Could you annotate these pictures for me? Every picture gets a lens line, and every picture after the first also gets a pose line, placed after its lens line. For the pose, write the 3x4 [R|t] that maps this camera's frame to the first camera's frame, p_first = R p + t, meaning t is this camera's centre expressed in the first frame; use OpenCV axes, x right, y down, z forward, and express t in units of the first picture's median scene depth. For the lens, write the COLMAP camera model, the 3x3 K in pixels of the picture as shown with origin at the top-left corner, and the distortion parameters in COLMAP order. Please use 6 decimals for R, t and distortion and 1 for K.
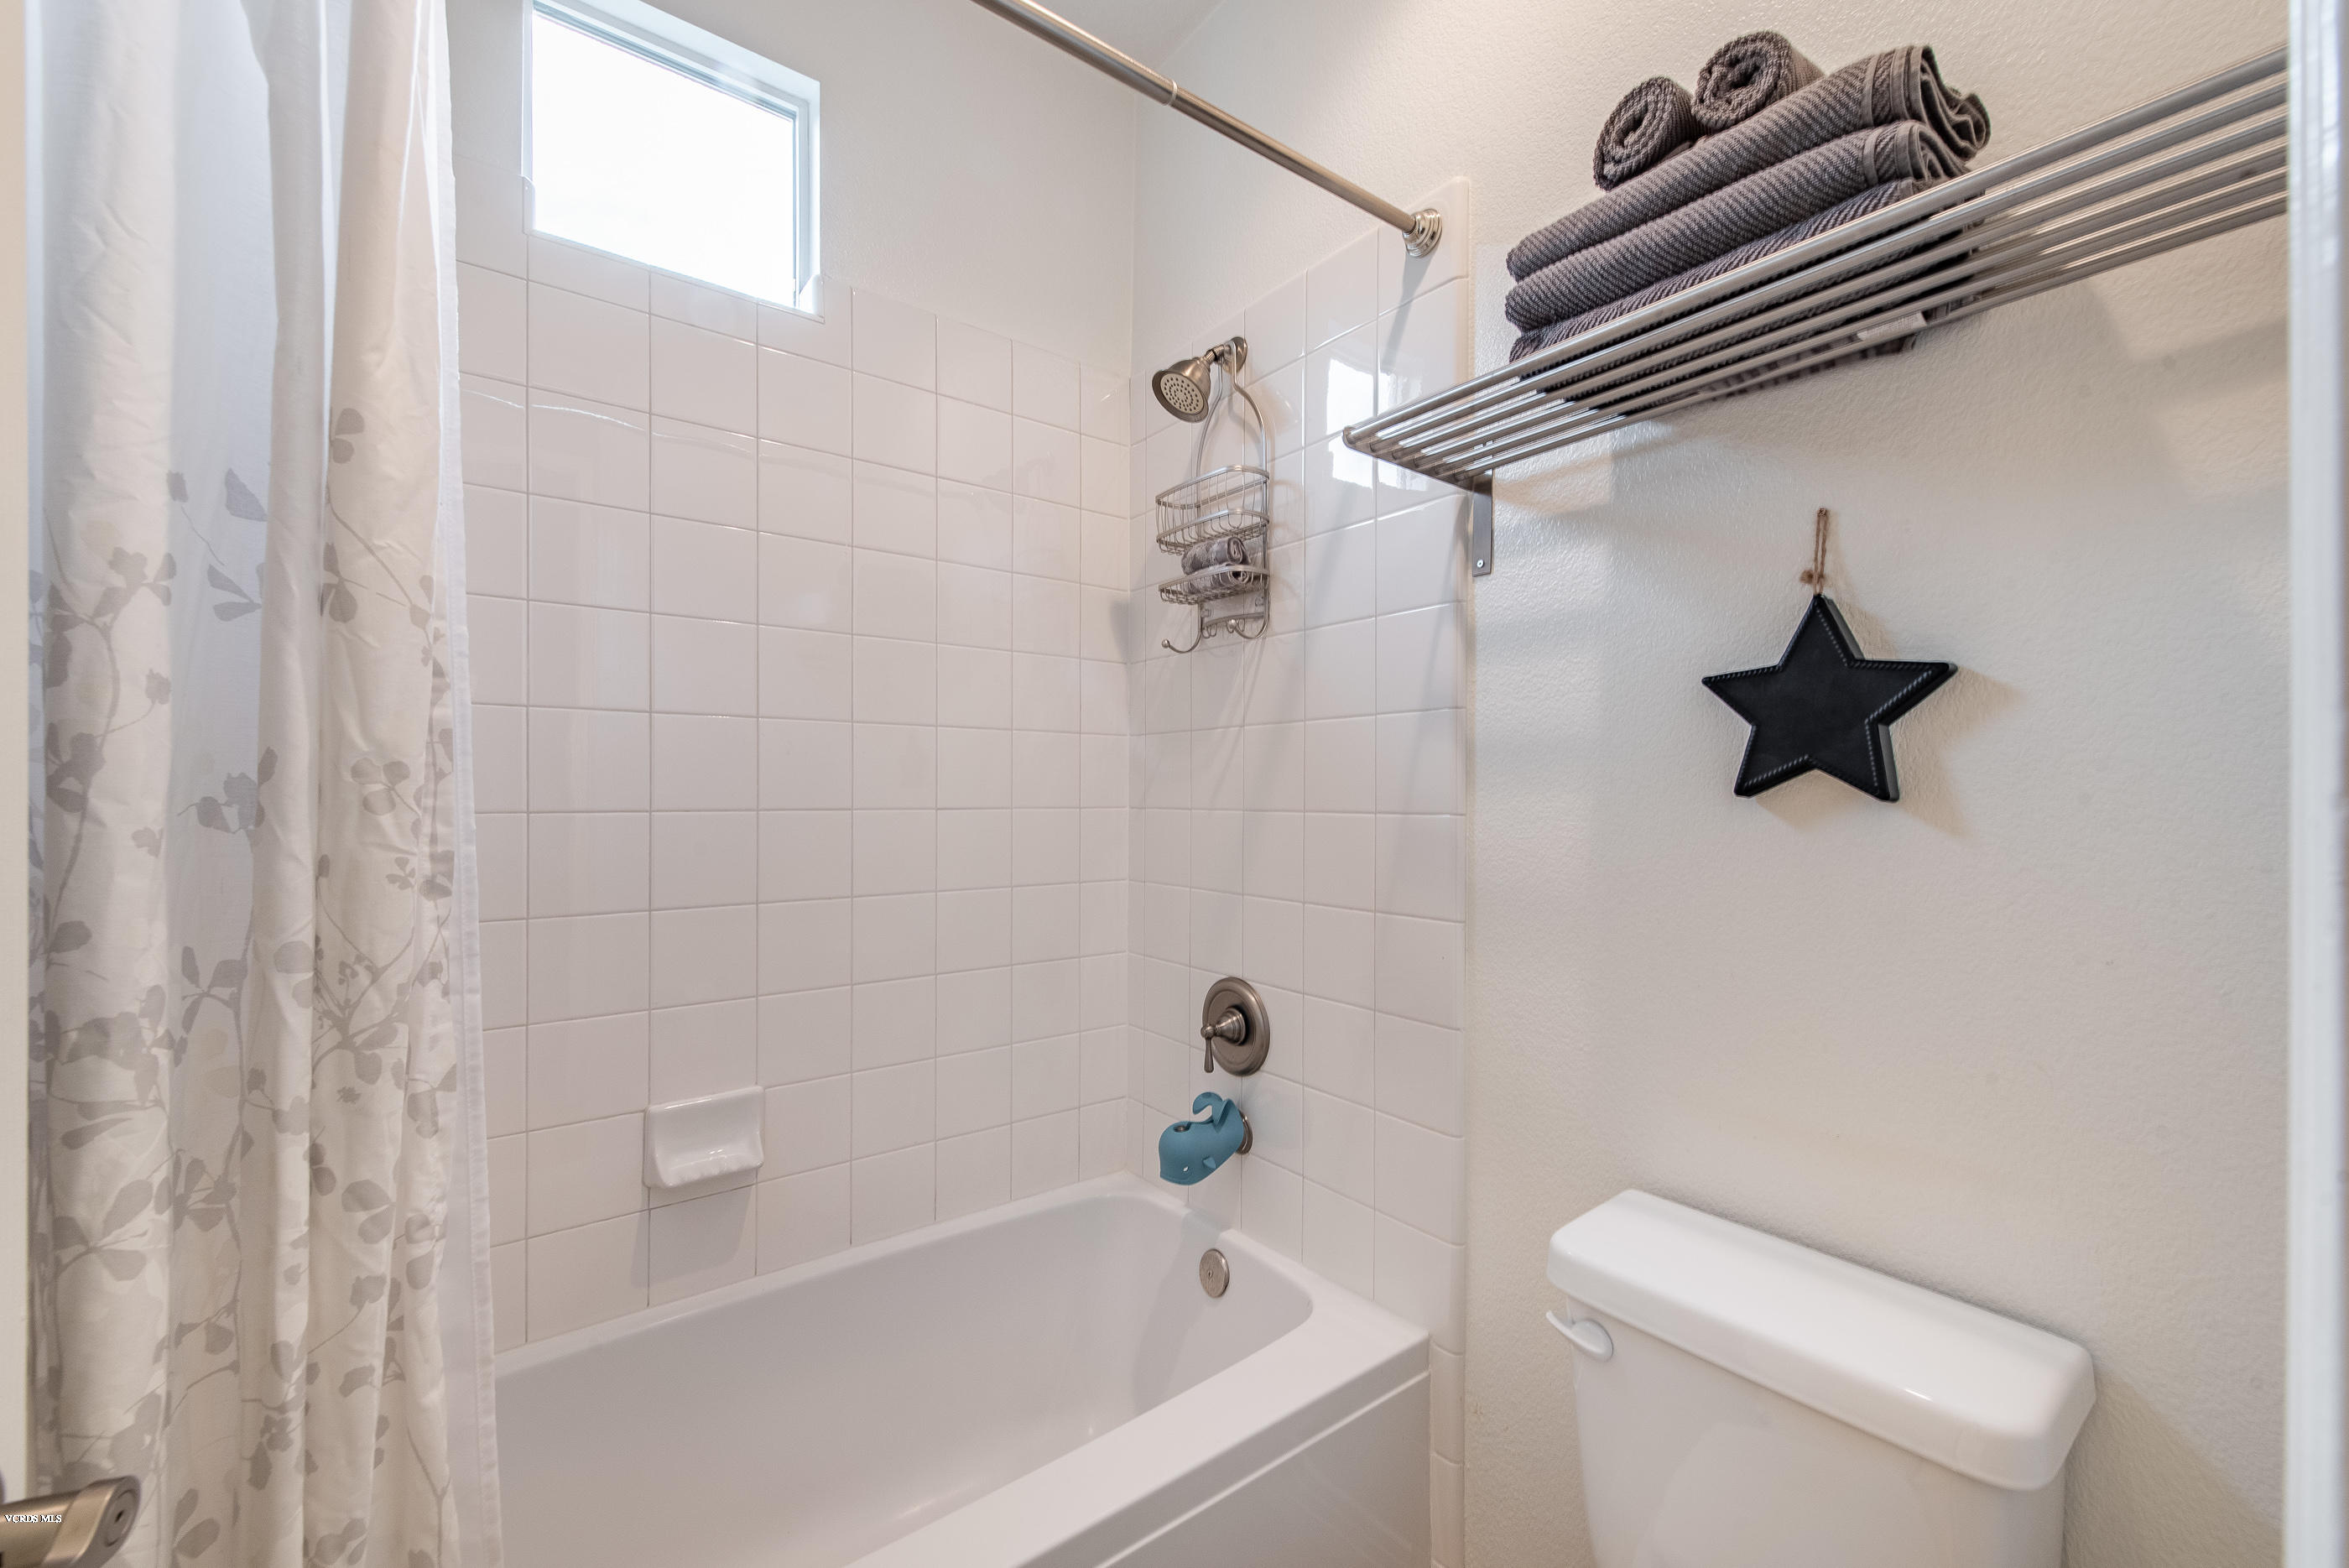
lens RADIAL K [[930.0, 0, 1177.7], [0, 930.0, 795.0], [0, 0, 1]] dist [0.012491, -0.004405]
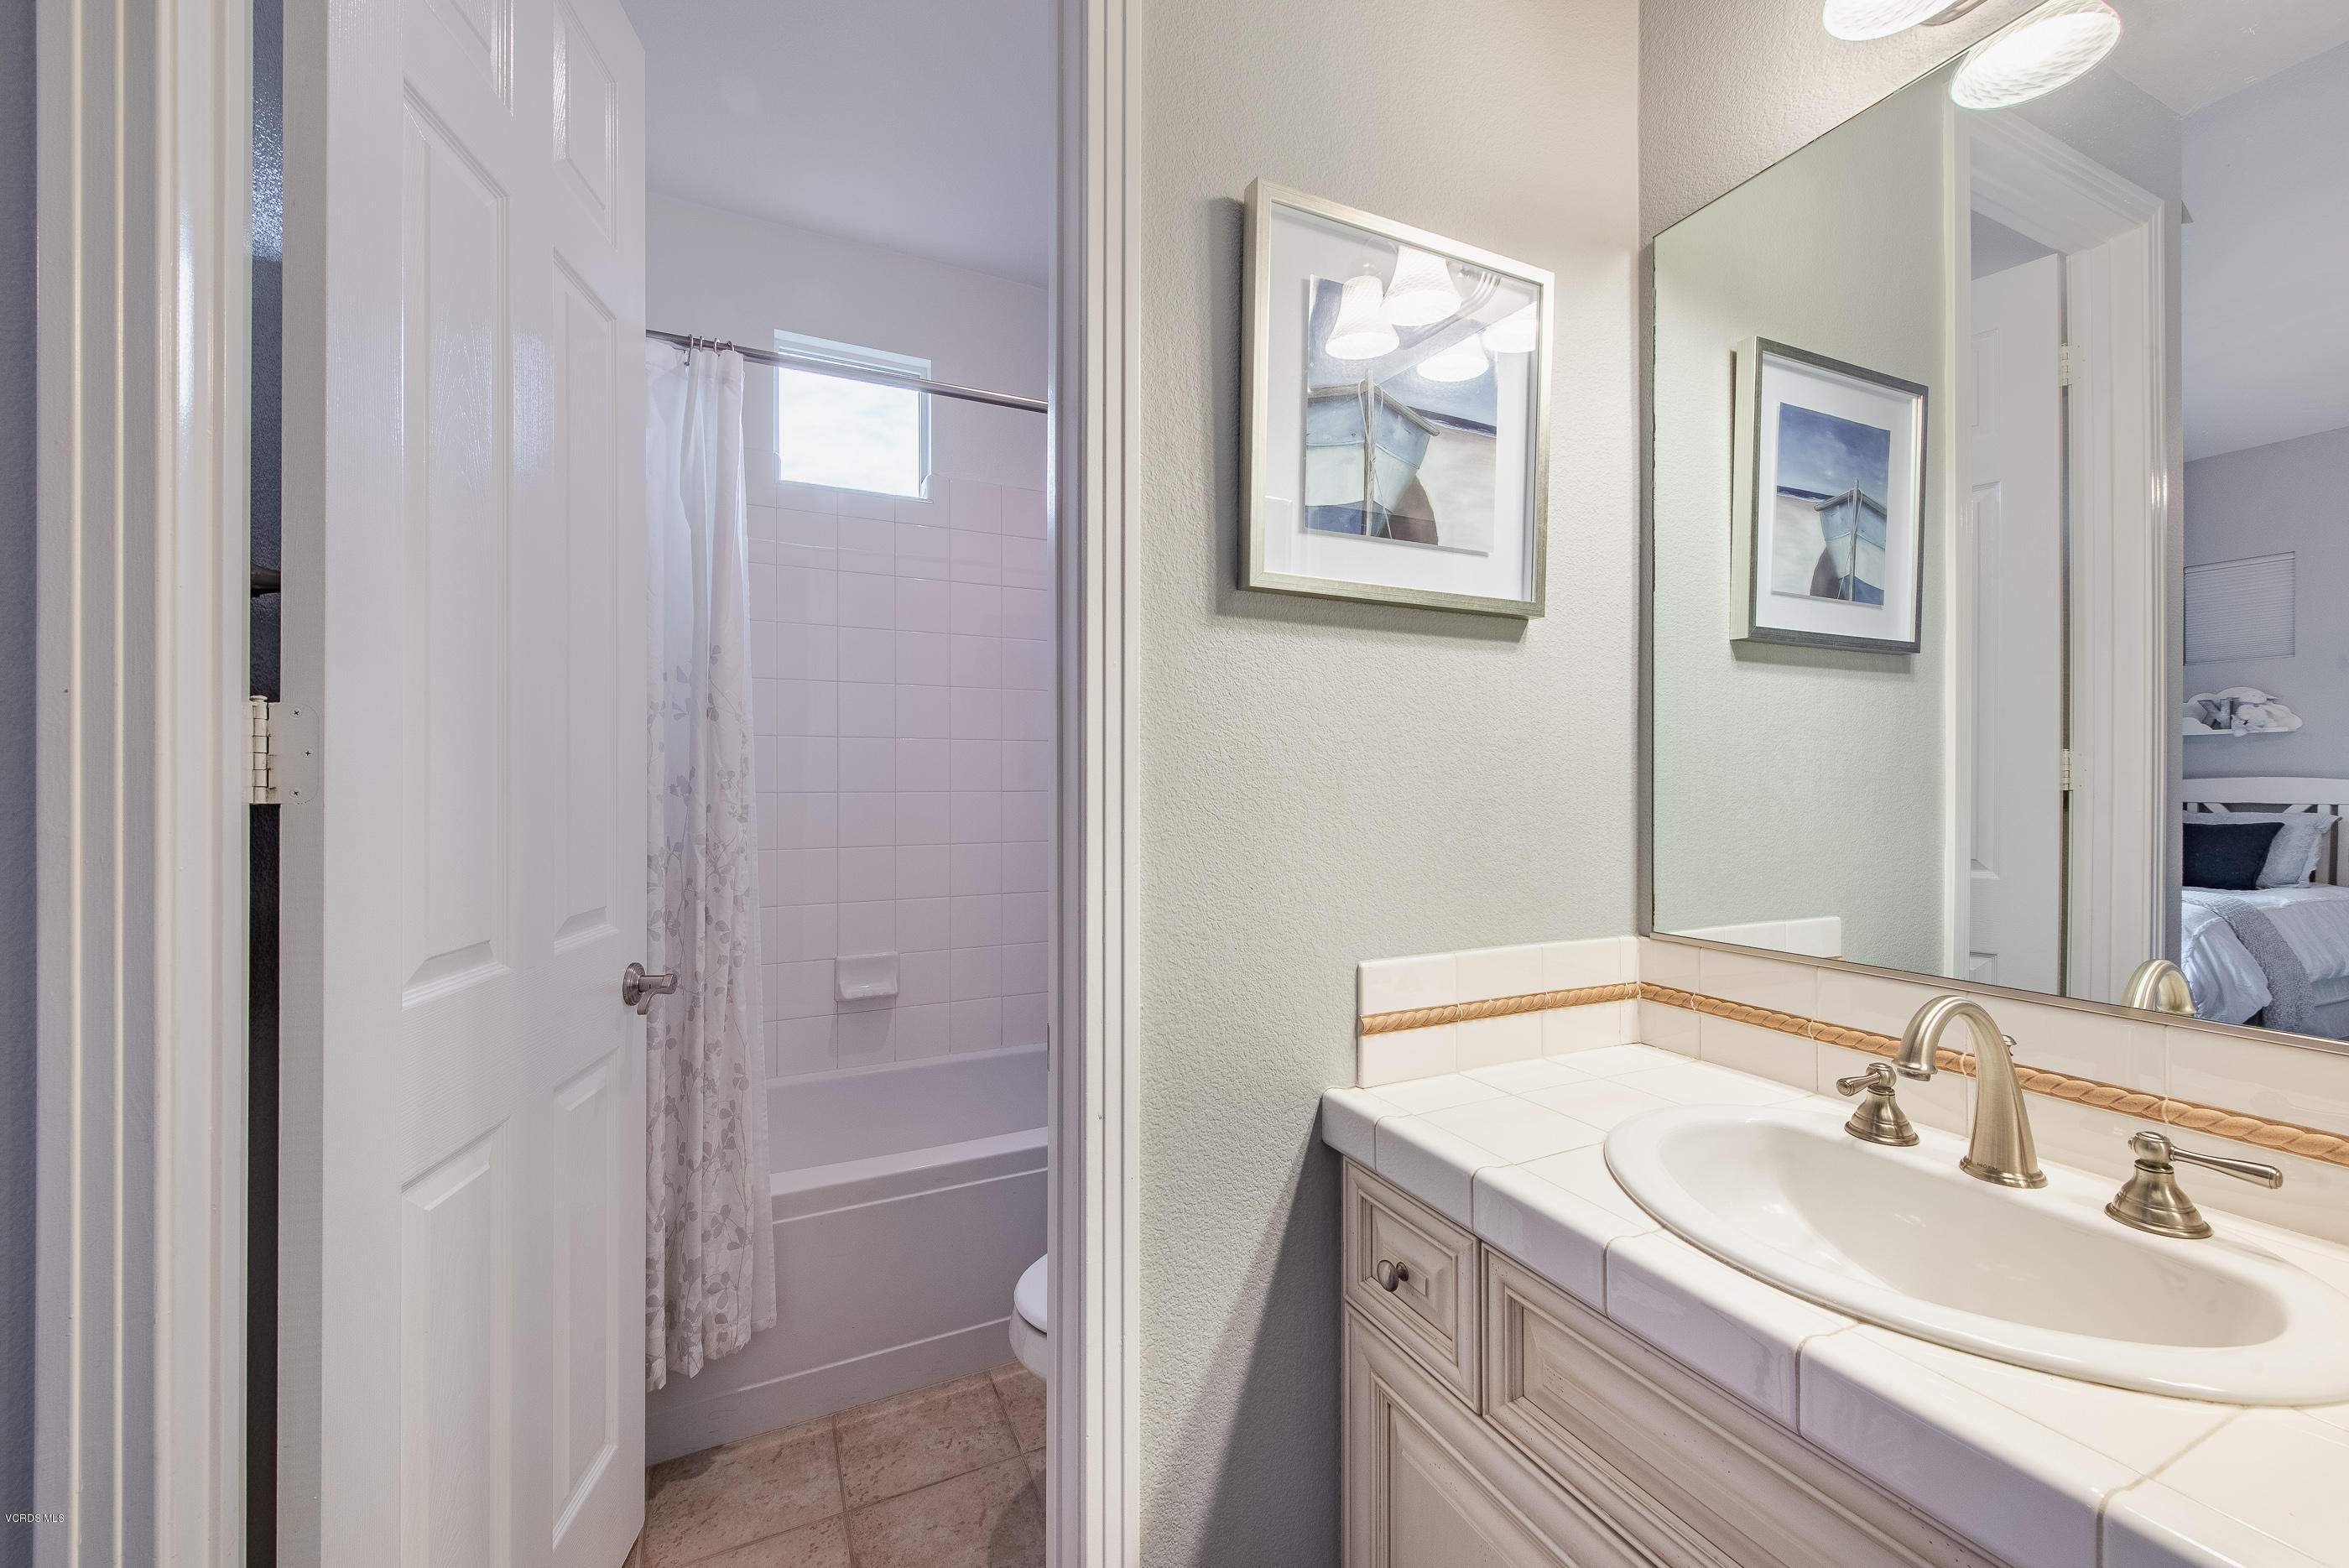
lens RADIAL K [[930.0, 0, 1184.7], [0, 930.0, 783.1], [0, 0, 1]] dist [0.012491, -0.004405]
pose [[0.979471, -0.000348, -0.201584, 1.027211], [0.000450, 1.000000, 0.000459, -0.000103], [0.201584, -0.000540, 0.979471, -1.419841]]
